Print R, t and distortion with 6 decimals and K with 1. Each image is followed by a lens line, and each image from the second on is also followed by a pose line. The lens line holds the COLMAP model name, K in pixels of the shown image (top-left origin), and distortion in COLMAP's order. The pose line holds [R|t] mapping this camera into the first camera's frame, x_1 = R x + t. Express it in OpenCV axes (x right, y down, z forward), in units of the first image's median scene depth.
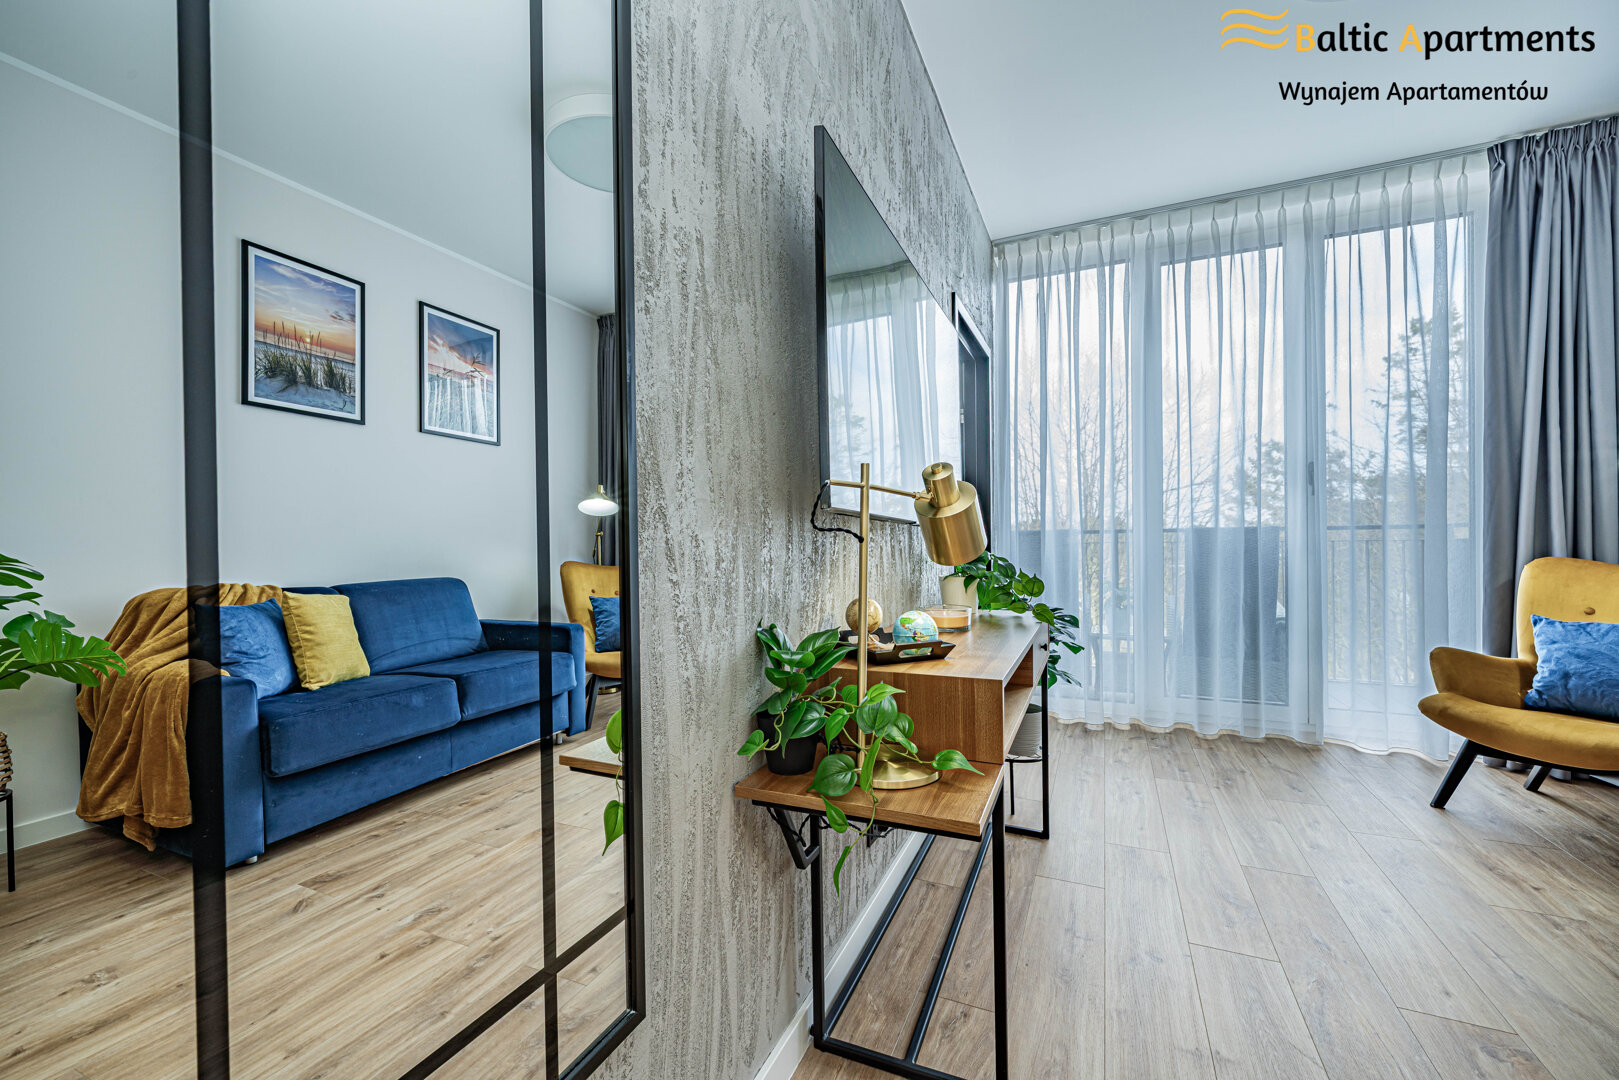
lens RADIAL K [[650.4, 0, 803.9], [0, 650.4, 546.1], [0, 0, 1]] dist [-0.004053, 0.001297]
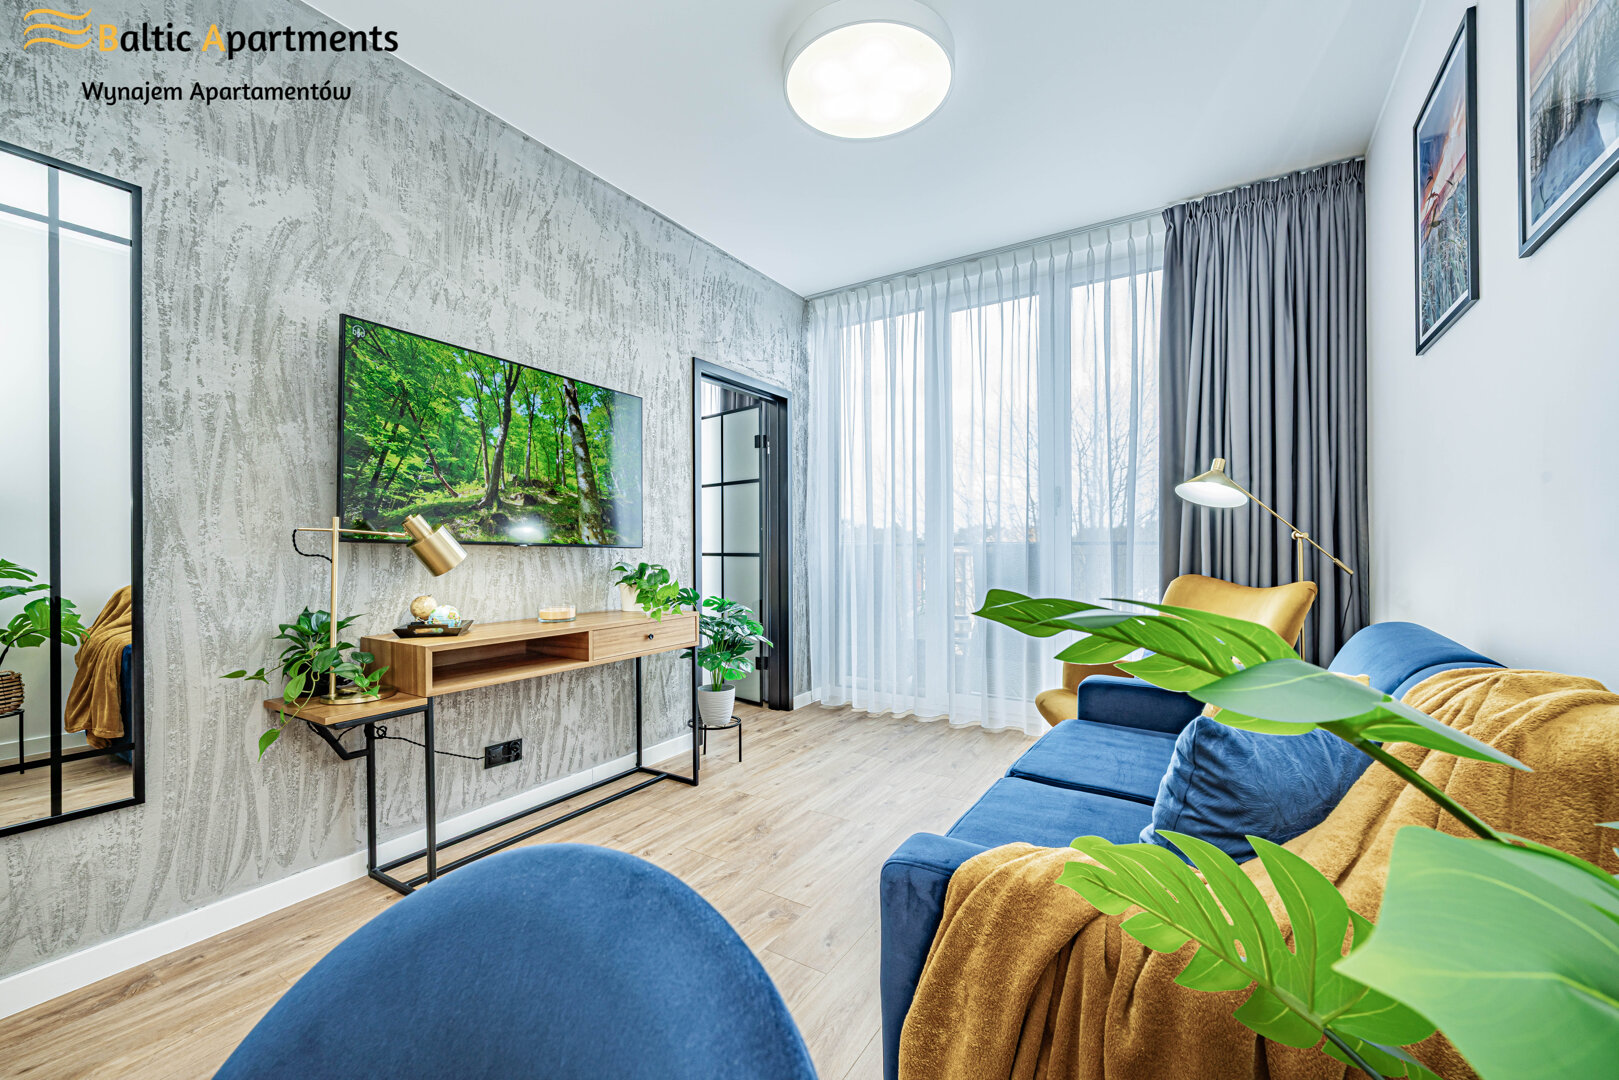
lens RADIAL K [[650.4, 0, 808.5], [0, 650.4, 545.7], [0, 0, 1]] dist [-0.004053, 0.001297]
pose [[0.990436, 0.007075, -0.137794, 0.643295], [-0.007955, 0.999951, -0.005842, -0.020781], [0.137746, 0.006883, 0.990444, -0.217821]]
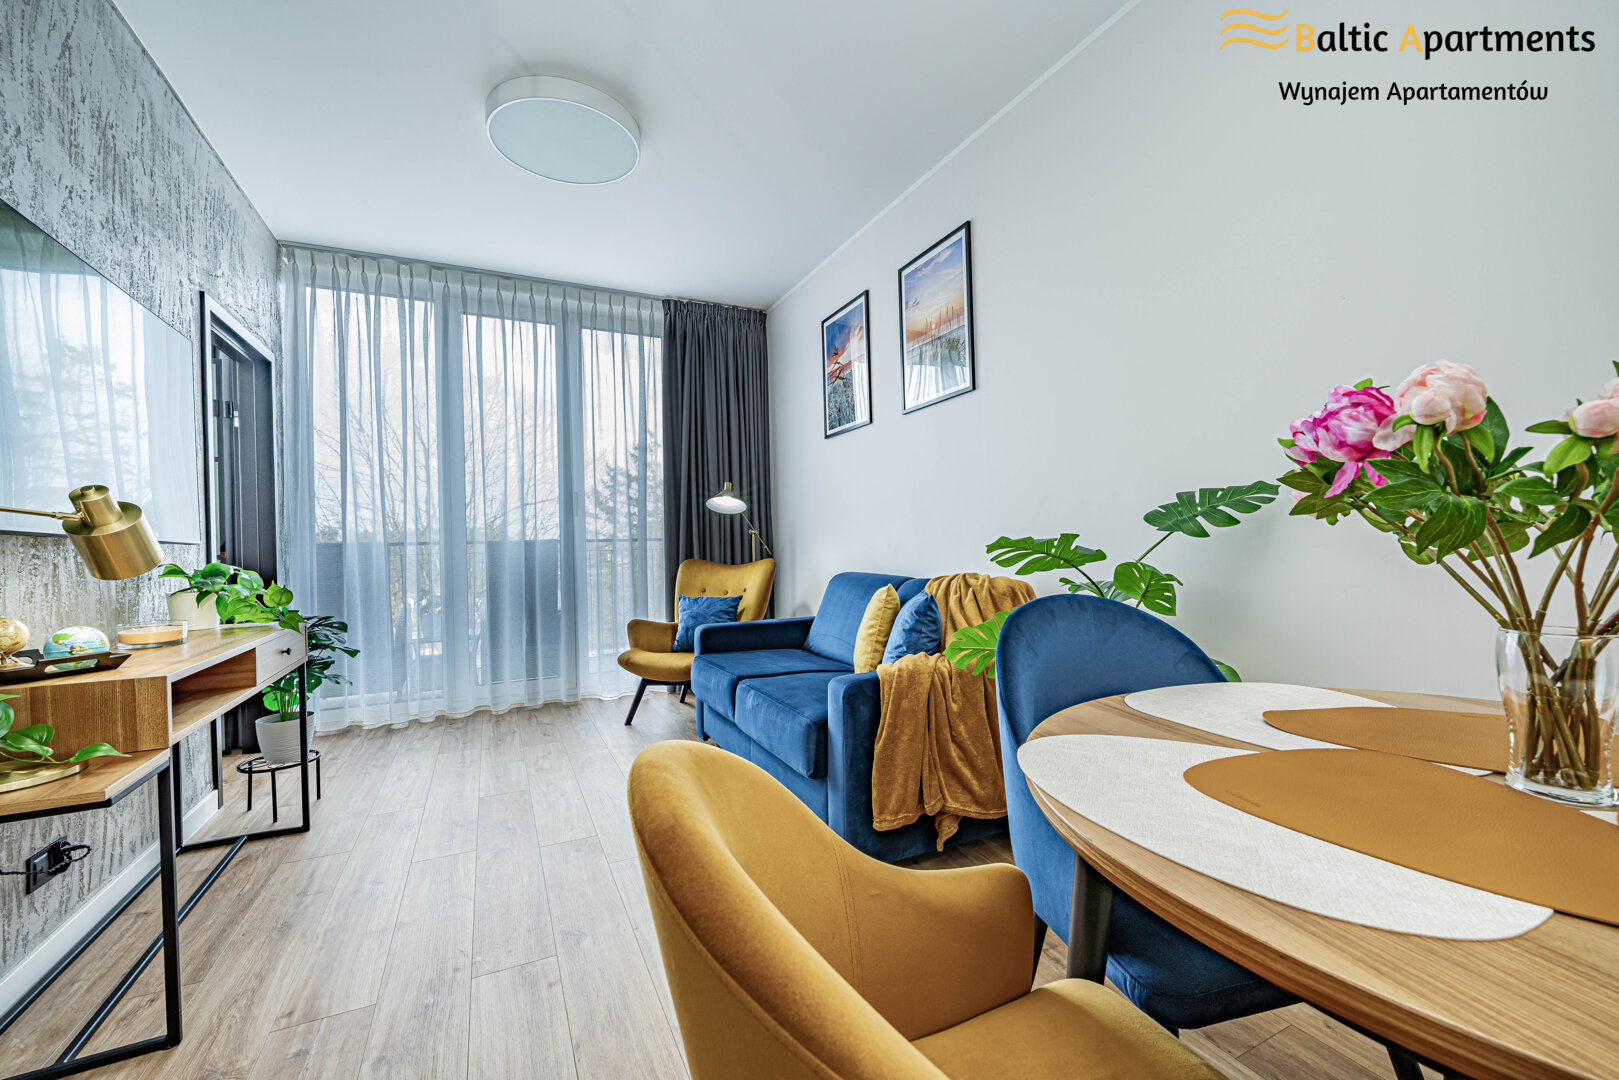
lens RADIAL K [[650.4, 0, 806.6], [0, 650.4, 545.2], [0, 0, 1]] dist [-0.004053, 0.001297]
pose [[0.632282, -0.005182, 0.774721, 0.055749], [0.018453, 0.999795, -0.008373, 0.001222], [-0.774519, 0.019590, 0.632248, -0.273355]]
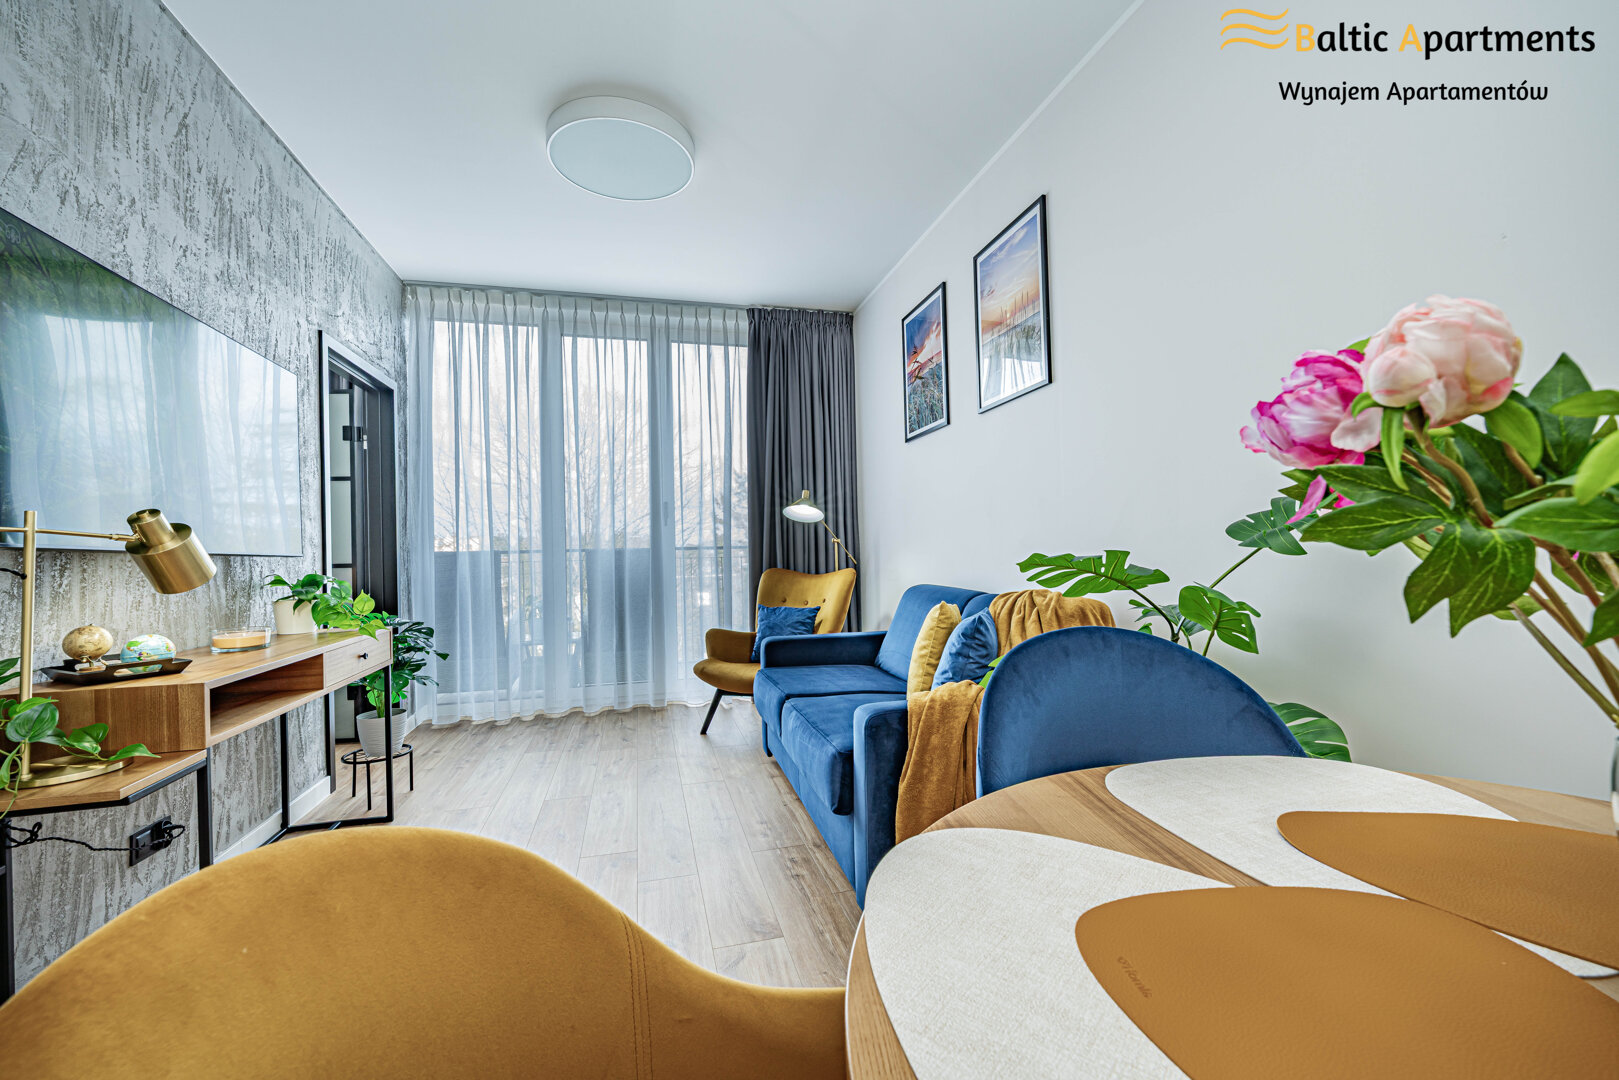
lens RADIAL K [[650.4, 0, 806.6], [0, 650.4, 545.0], [0, 0, 1]] dist [-0.004053, 0.001297]
pose [[0.773484, -0.000724, 0.633815, 0.177195], [0.016217, 0.999695, -0.018649, -0.008835], [-0.633608, 0.024703, 0.773260, -0.319107]]
